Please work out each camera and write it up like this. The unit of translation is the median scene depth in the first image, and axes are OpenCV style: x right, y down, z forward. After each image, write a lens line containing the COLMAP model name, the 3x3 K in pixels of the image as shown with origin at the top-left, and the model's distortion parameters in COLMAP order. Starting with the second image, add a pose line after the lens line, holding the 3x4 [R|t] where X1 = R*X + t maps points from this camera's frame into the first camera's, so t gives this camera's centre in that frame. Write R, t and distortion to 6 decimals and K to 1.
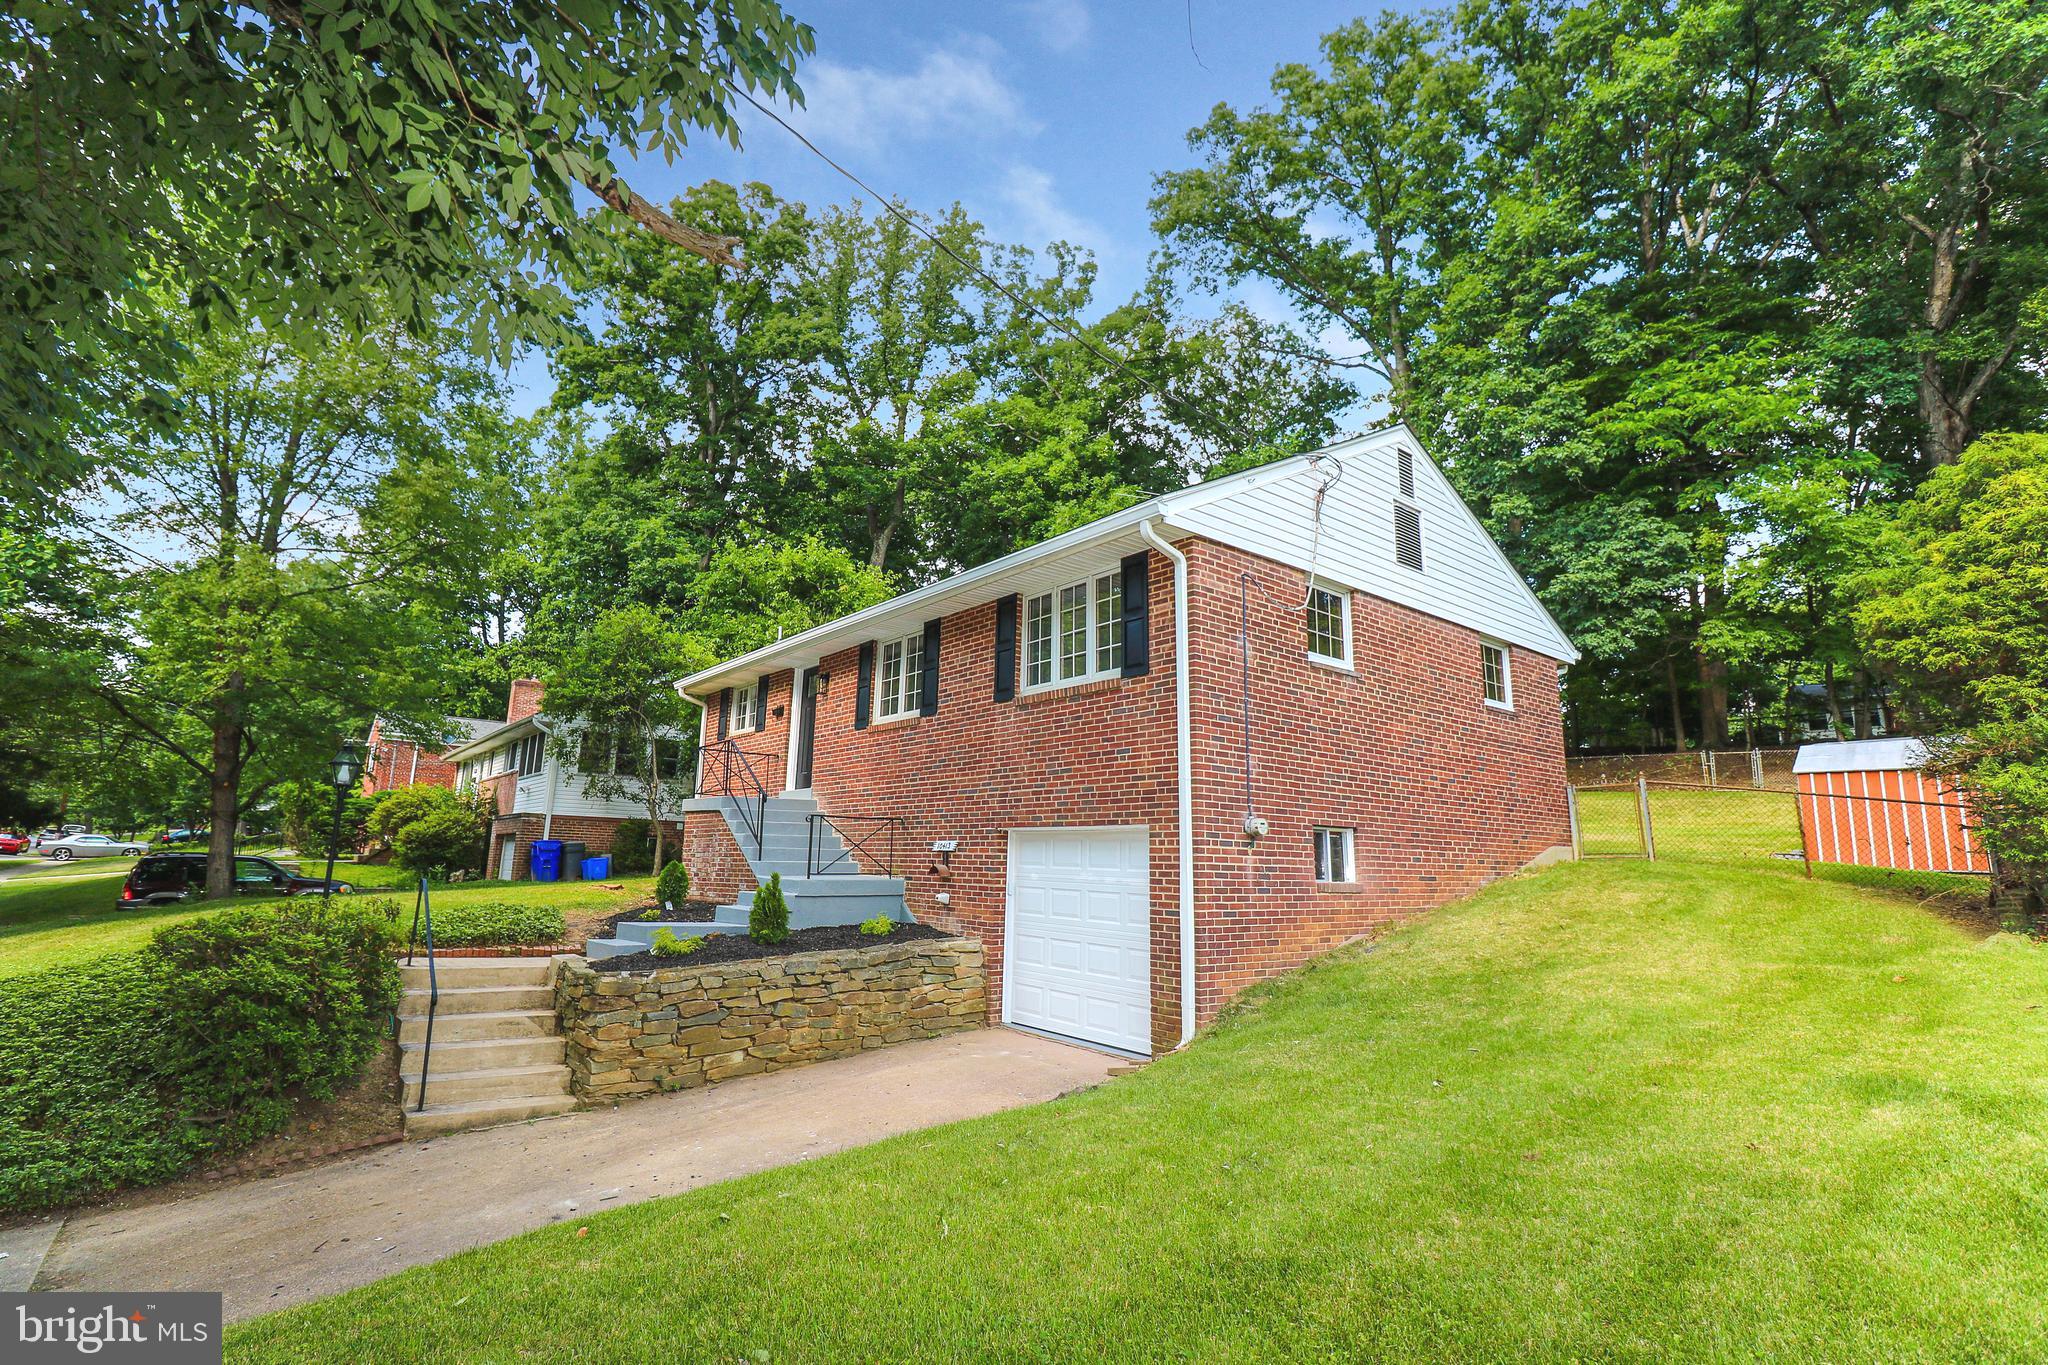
lens RADIAL K [[967.8, 0, 1023.7], [0, 967.8, 663.7], [0, 0, 1]] dist [0.002376, -0.009864]
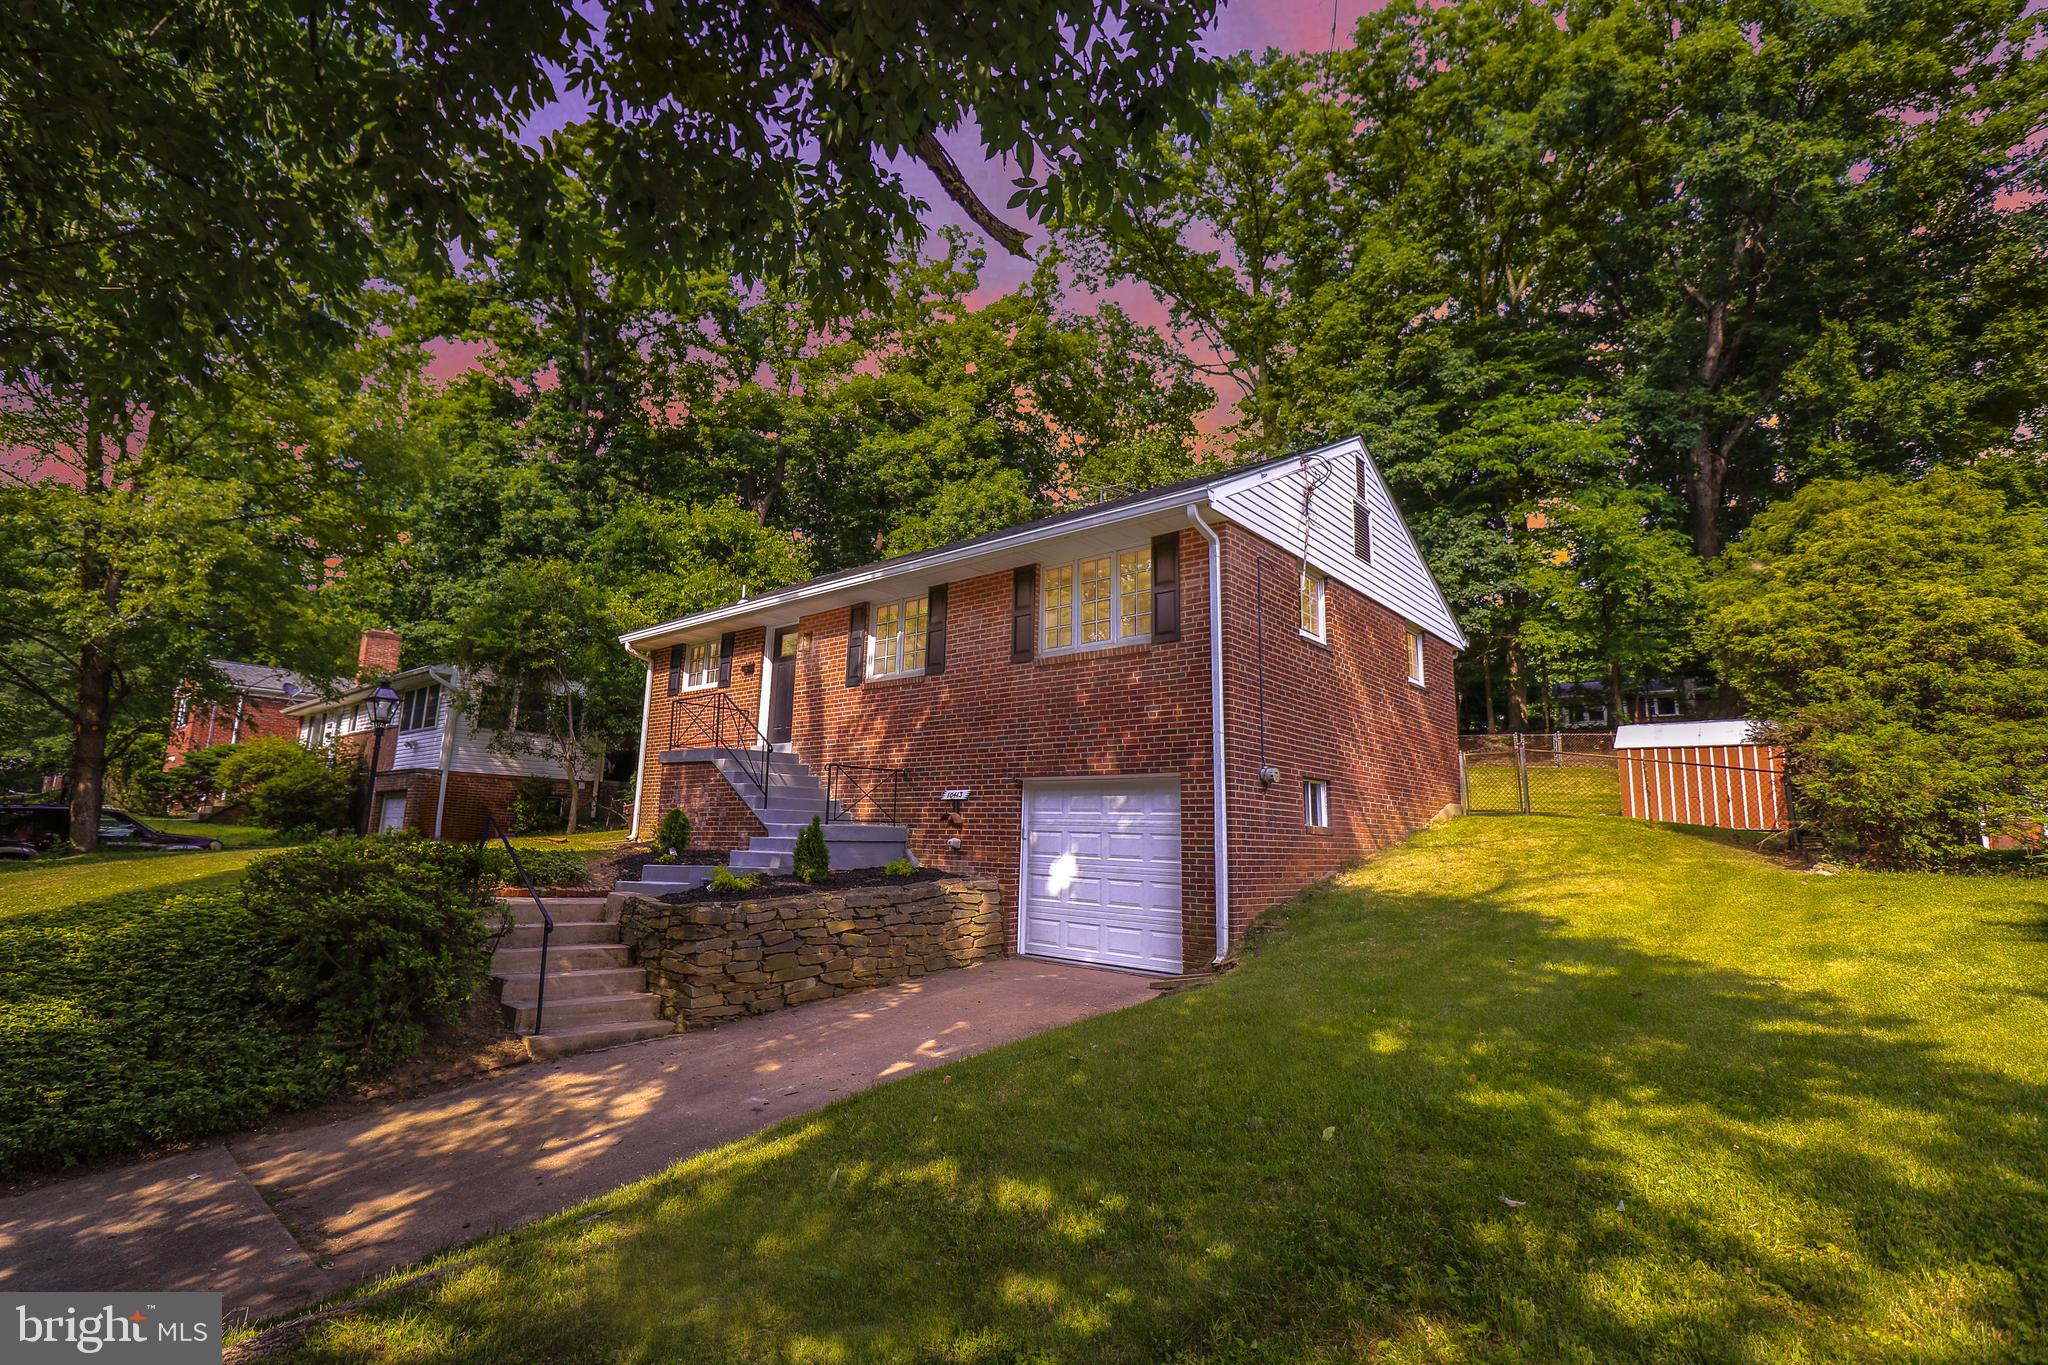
lens RADIAL K [[956.2, 0, 1006.4], [0, 956.2, 662.2], [0, 0, 1]] dist [0.007256, -0.012294]
pose [[0.983108, 0.036213, 0.179406, -0.113078], [-0.039776, 0.999076, 0.016298, 0.010726], [-0.178650, -0.023159, 0.983640, -0.027139]]
